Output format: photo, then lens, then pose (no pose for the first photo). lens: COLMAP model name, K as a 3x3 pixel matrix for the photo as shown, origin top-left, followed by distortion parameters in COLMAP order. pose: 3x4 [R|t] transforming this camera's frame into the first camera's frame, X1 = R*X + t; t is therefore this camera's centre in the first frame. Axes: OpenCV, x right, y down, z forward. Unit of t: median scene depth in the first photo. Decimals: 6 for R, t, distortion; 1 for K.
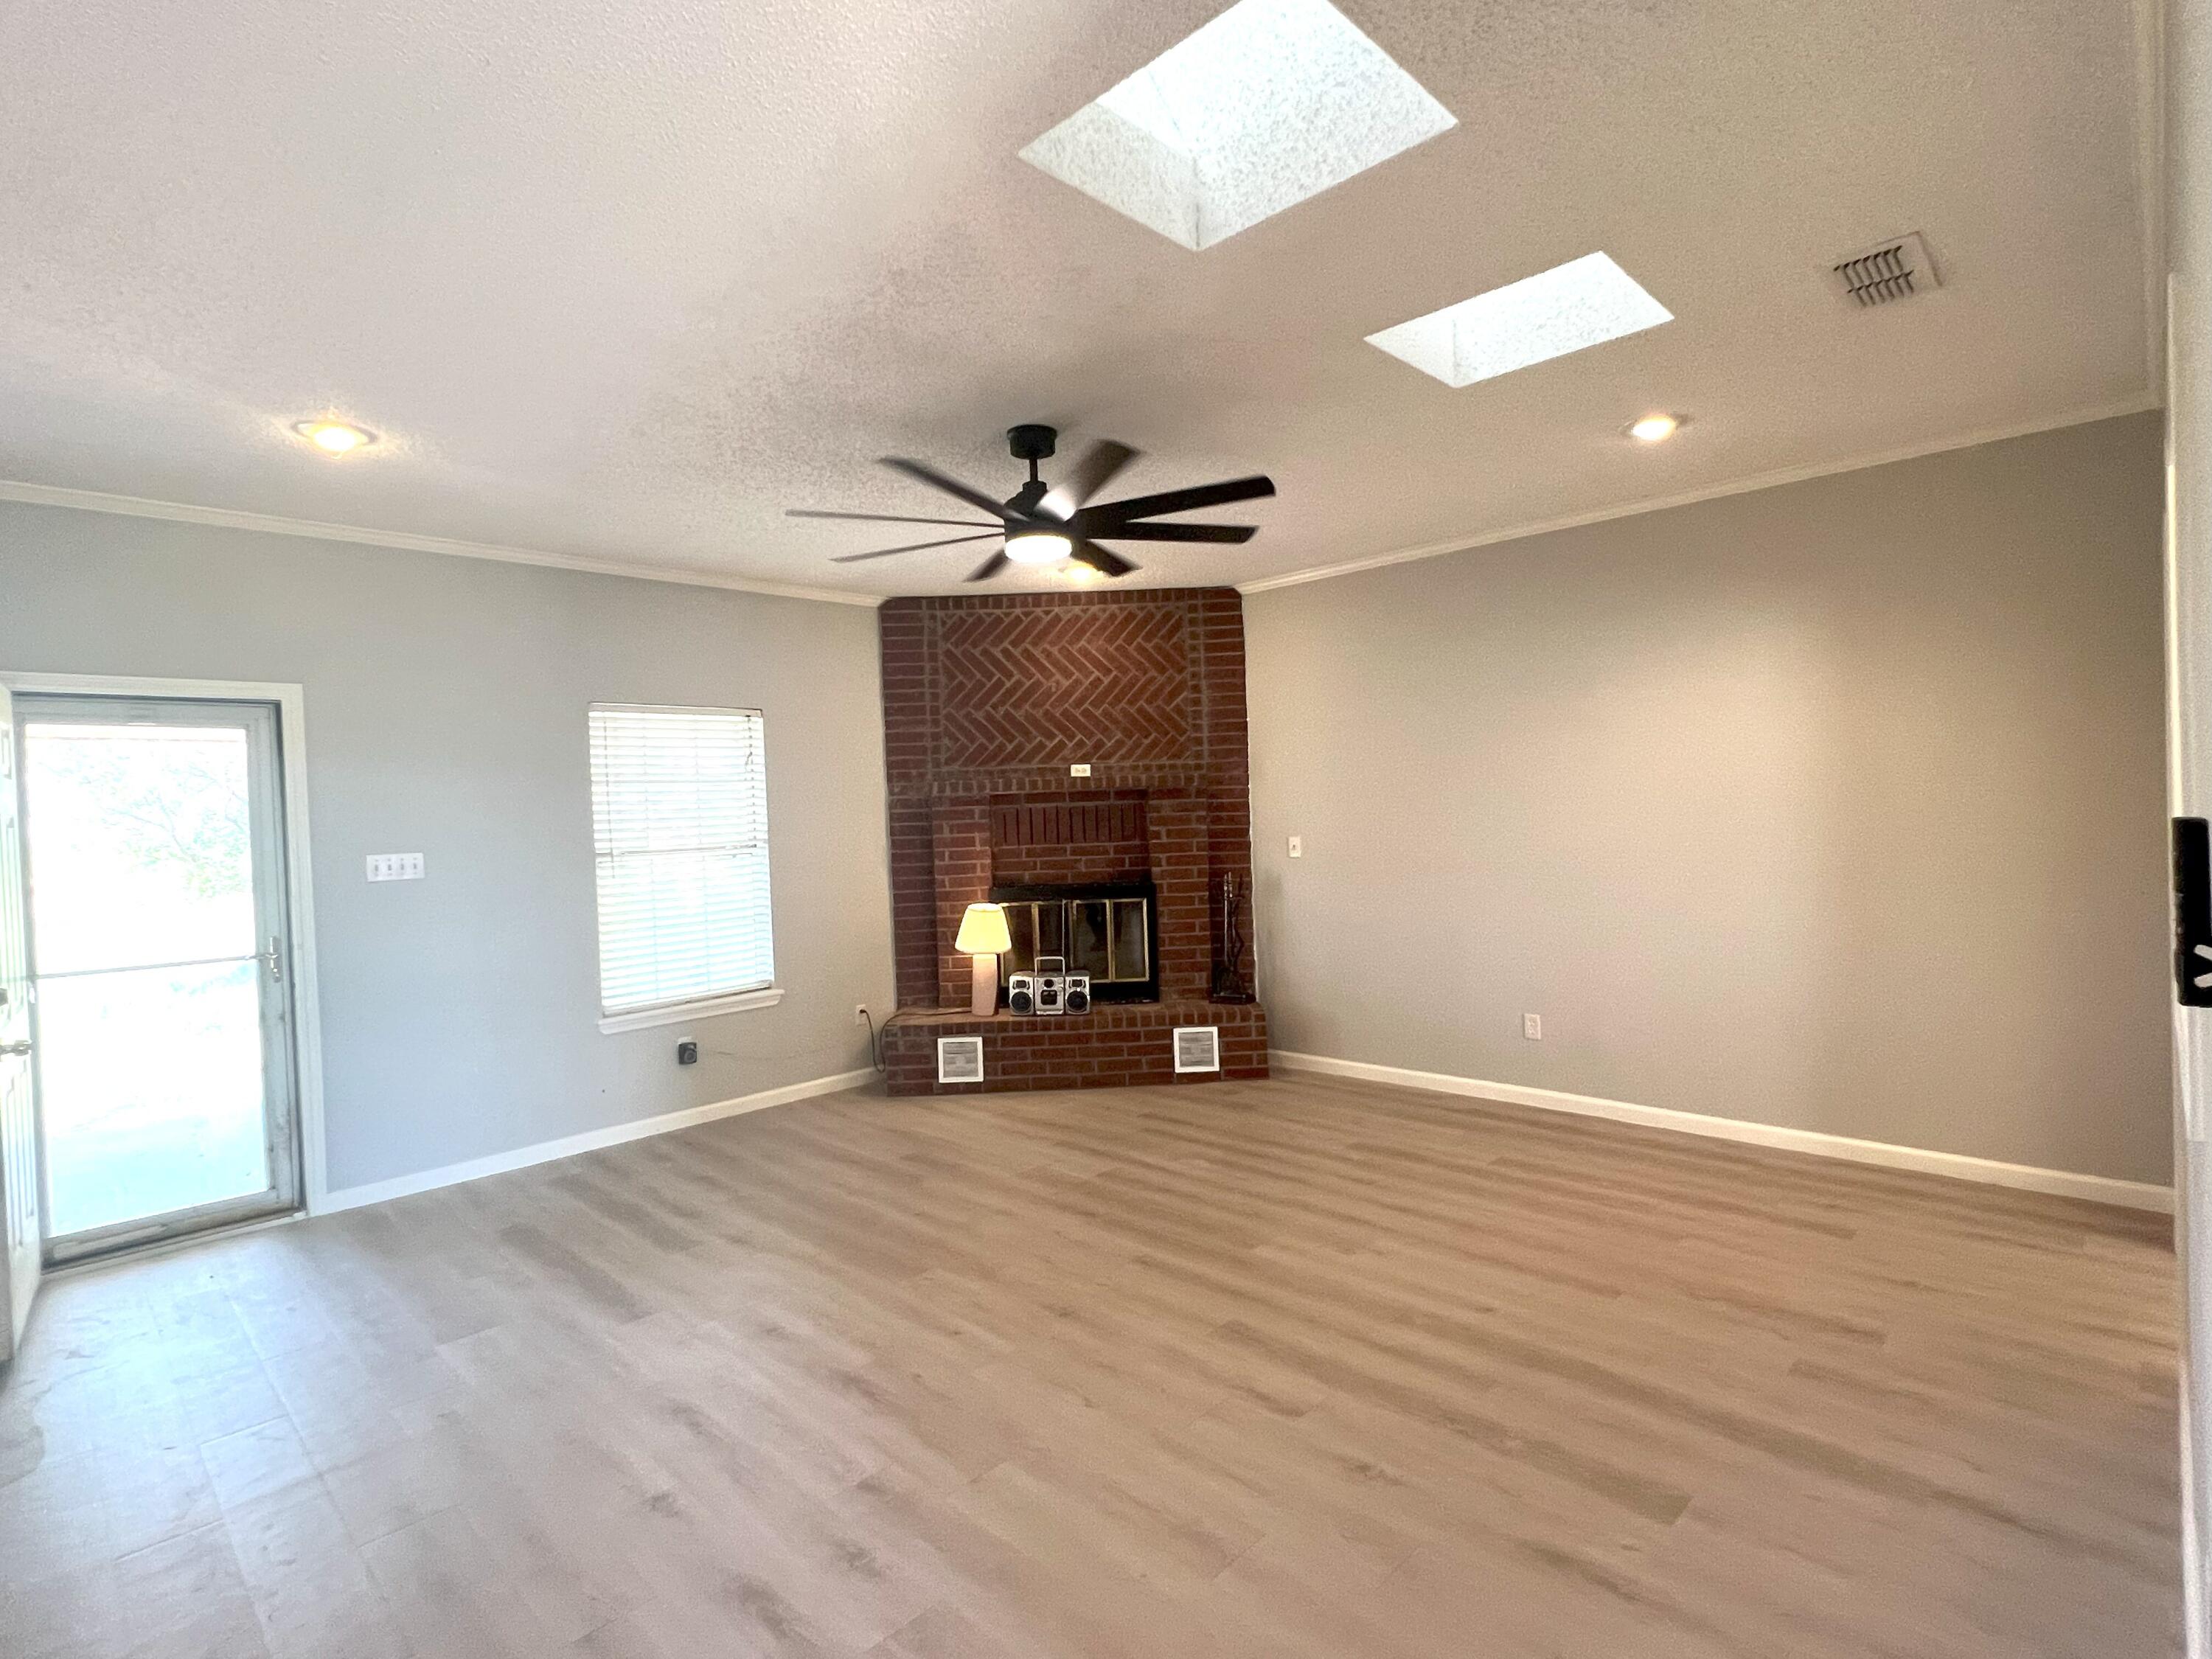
lens RADIAL K [[1098.7, 0, 1106.0], [0, 1098.7, 829.5], [0, 0, 1]] dist [-0.000028, -0.000661]
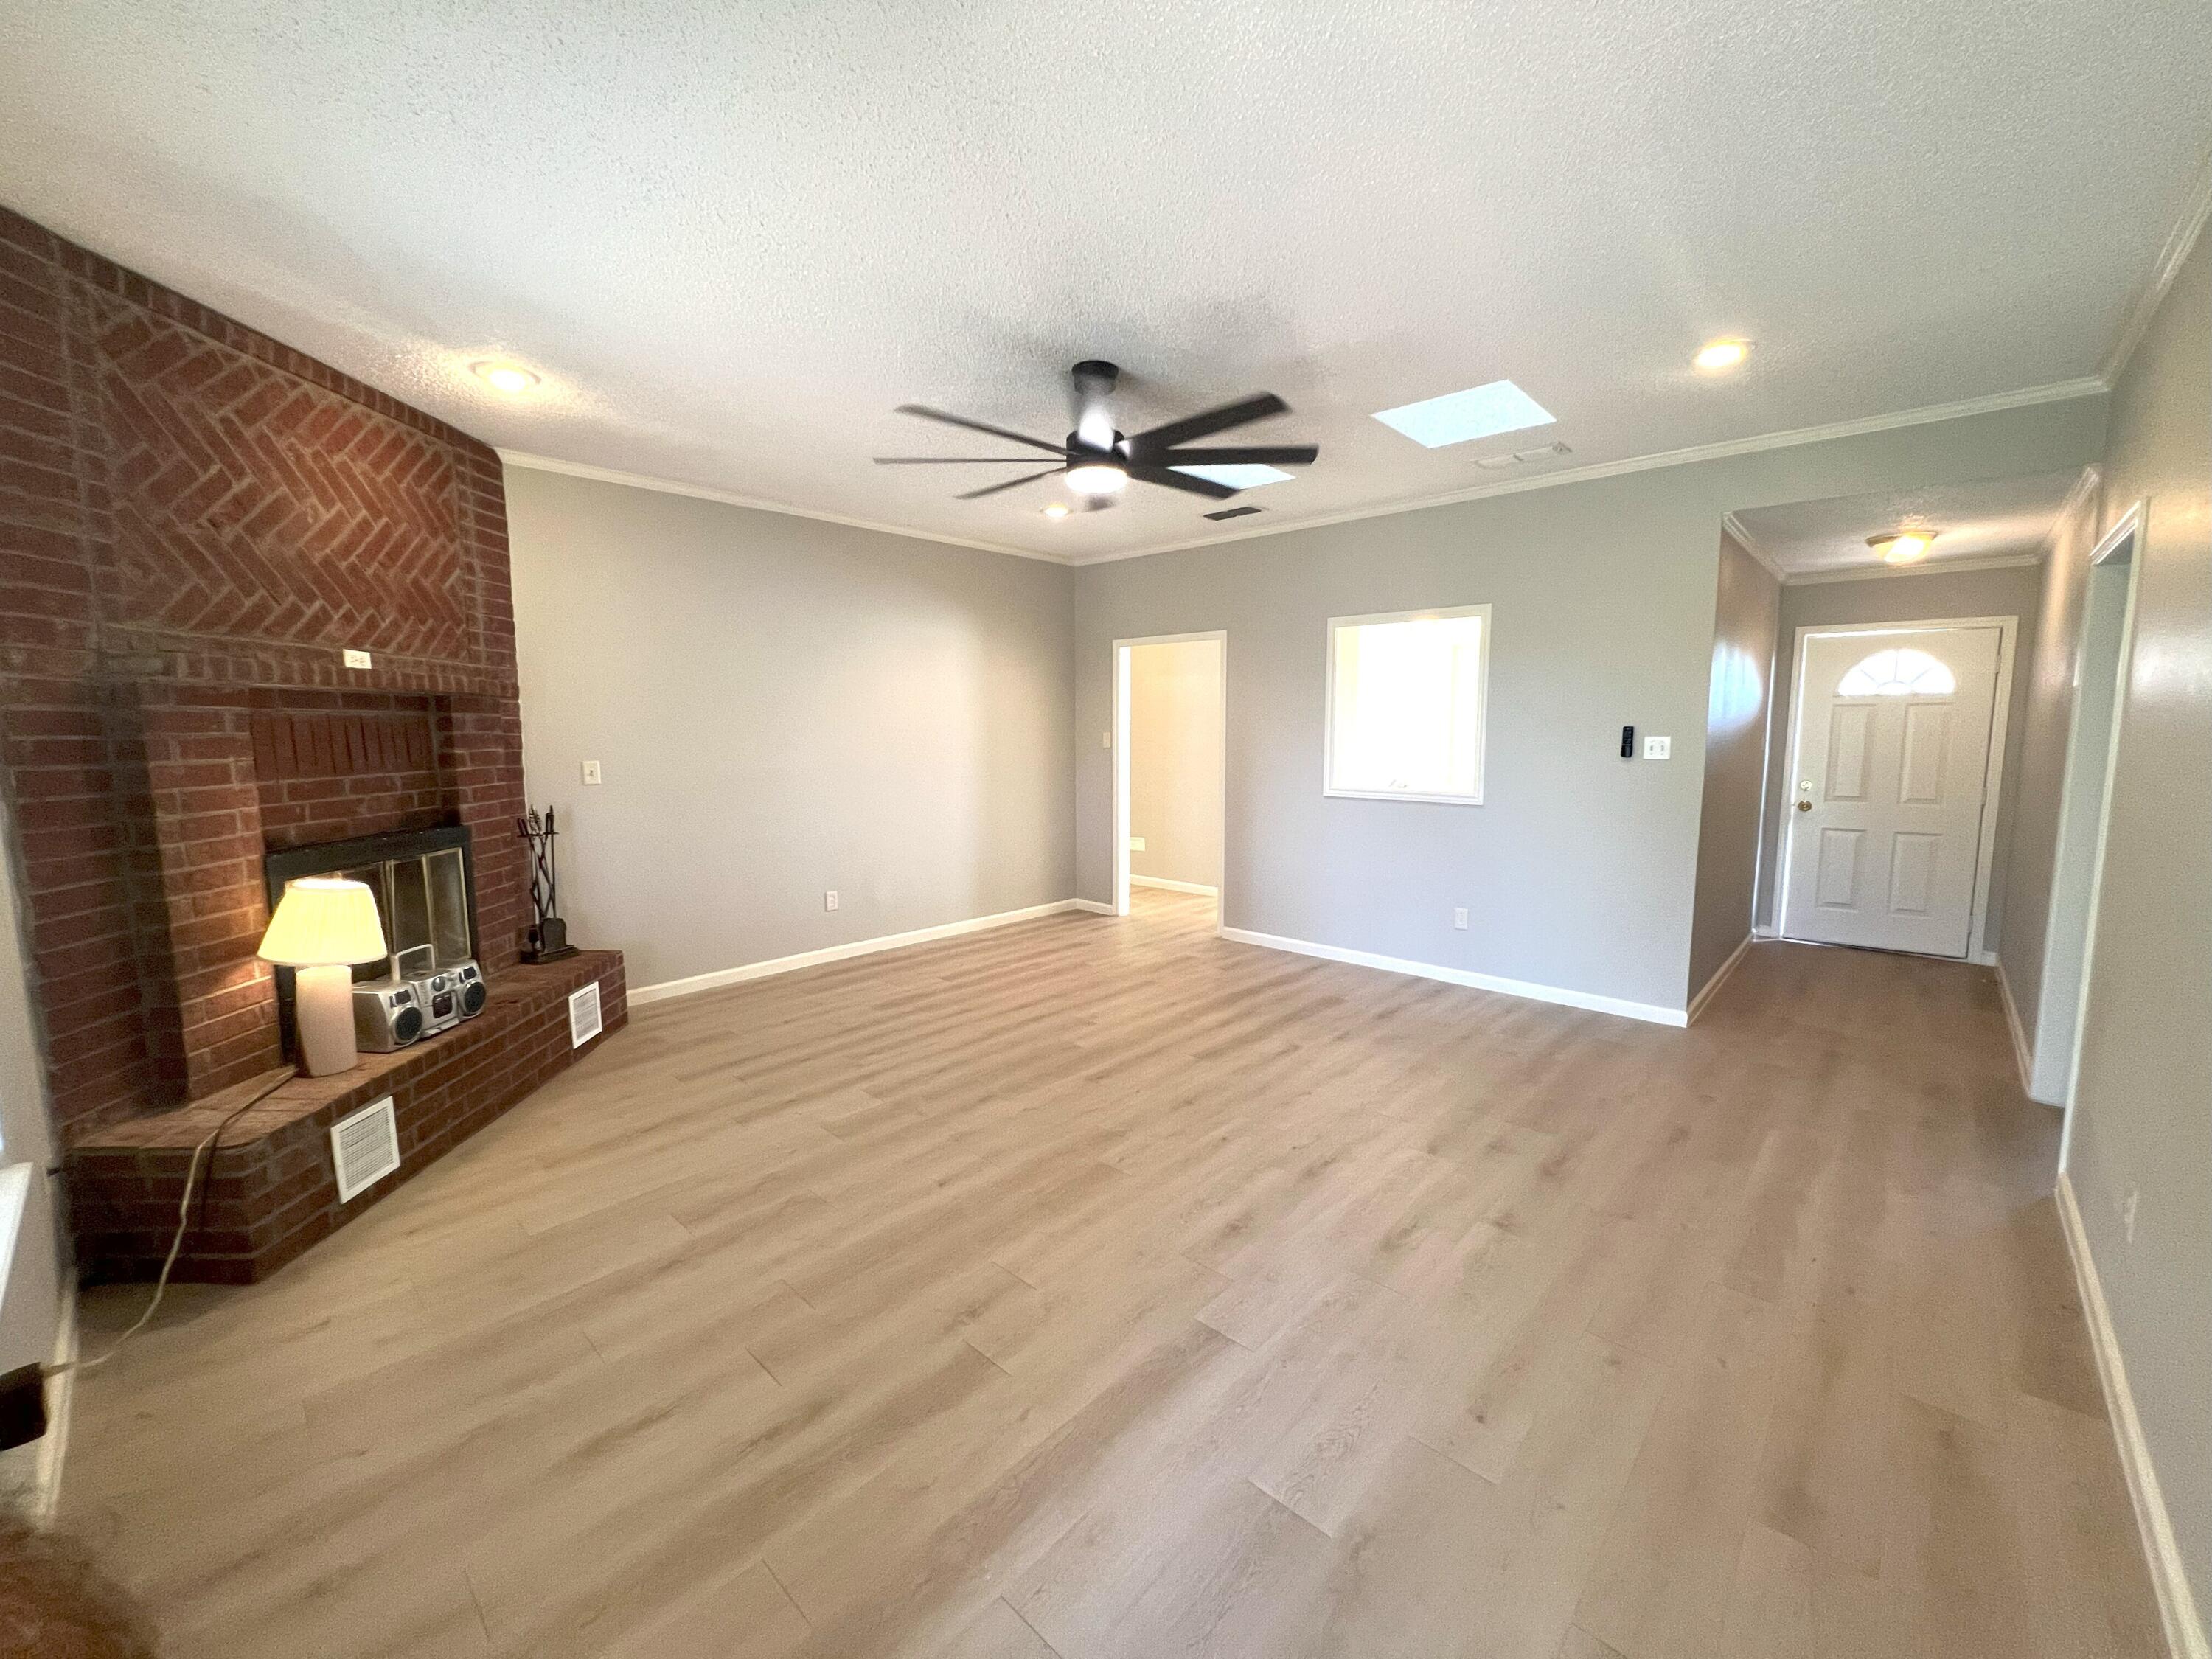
lens RADIAL K [[885.5, 0, 1098.8], [0, 885.5, 823.9], [0, 0, 1]] dist [-0.000010, -0.000375]
pose [[-0.022669, -0.073913, 0.997007, -0.559773], [0.025164, 0.996905, 0.074478, 0.014129], [-0.999426, 0.026777, -0.020739, 0.586986]]
